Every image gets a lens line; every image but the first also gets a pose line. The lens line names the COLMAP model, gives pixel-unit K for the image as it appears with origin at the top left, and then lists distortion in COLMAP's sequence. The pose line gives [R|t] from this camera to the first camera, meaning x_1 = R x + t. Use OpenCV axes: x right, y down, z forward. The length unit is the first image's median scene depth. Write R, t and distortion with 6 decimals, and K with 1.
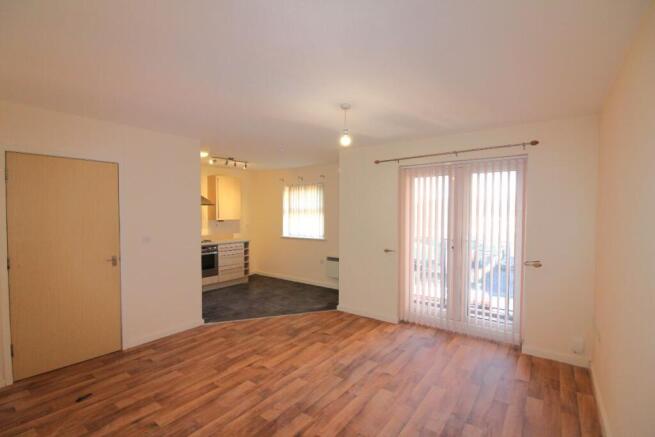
lens RADIAL K [[299.5, 0, 325.1], [0, 299.5, 221.8], [0, 0, 1]] dist [-0.014380, -0.004812]
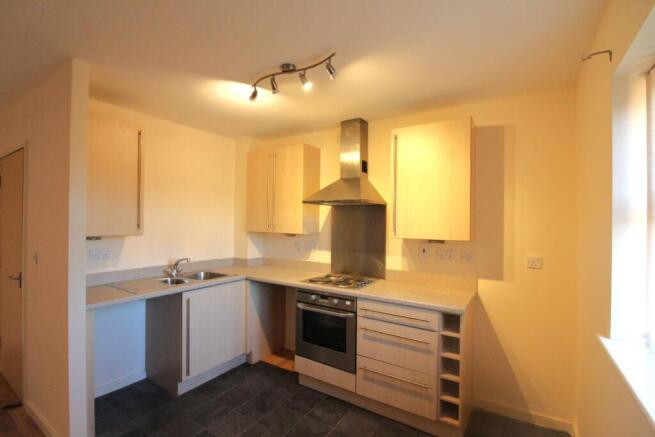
lens RADIAL K [[299.5, 0, 330.4], [0, 299.5, 219.1], [0, 0, 1]] dist [-0.014380, -0.004812]
pose [[0.073799, -0.010109, -0.997222, 0.071758], [-0.040174, 0.999107, -0.013101, -0.039900], [0.996464, 0.041029, 0.073327, 1.571763]]
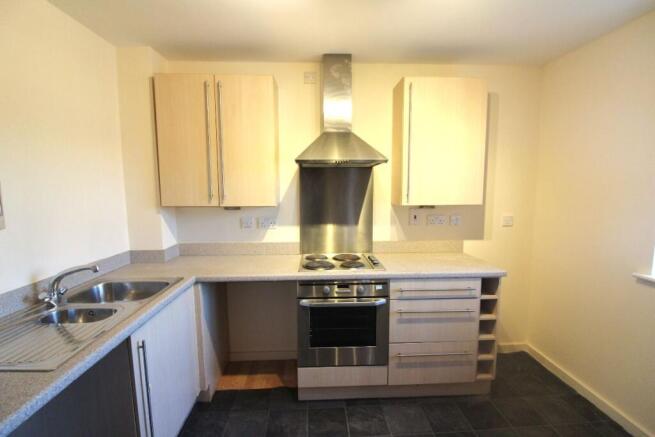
lens RADIAL K [[299.5, 0, 325.8], [0, 299.5, 220.2], [0, 0, 1]] dist [-0.014380, -0.004812]
pose [[0.633374, 0.077662, -0.769939, -0.251833], [-0.016277, 0.996068, 0.087081, -0.031547], [0.773675, -0.042622, 0.632147, 1.239994]]
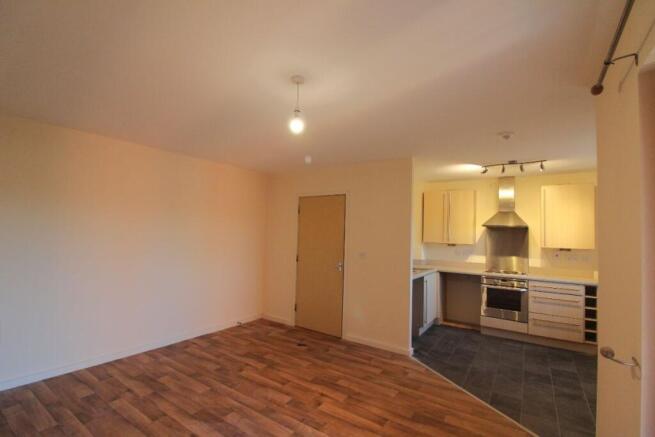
lens RADIAL K [[299.5, 0, 328.2], [0, 299.5, 220.6], [0, 0, 1]] dist [-0.014380, -0.004812]
pose [[0.048201, -0.040353, -0.998022, 0.584796], [-0.058622, 0.997347, -0.043157, -0.016260], [0.997116, 0.060586, 0.045707, 0.797694]]
